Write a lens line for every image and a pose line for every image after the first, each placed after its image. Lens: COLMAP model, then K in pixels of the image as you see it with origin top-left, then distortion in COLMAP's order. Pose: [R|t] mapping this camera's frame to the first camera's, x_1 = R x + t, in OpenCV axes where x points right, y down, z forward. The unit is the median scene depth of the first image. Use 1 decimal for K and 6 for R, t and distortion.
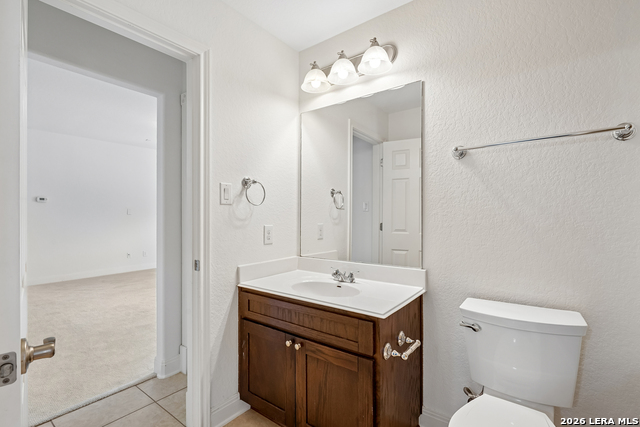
lens RADIAL K [[294.8, 0, 319.5], [0, 294.8, 212.4], [0, 0, 1]] dist [-0.006596, -0.000343]
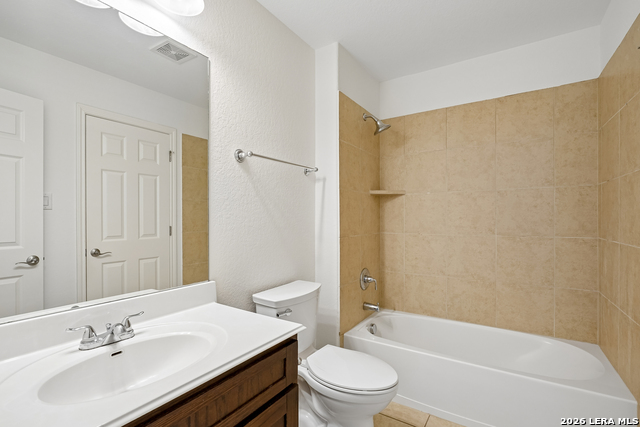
lens RADIAL K [[294.8, 0, 320.5], [0, 294.8, 217.1], [0, 0, 1]] dist [-0.006596, -0.000343]
pose [[-0.055191, 0.002467, 0.998473, -0.592760], [-0.014235, 0.999893, -0.003257, 0.006877], [-0.998374, -0.014393, -0.055150, 0.833776]]
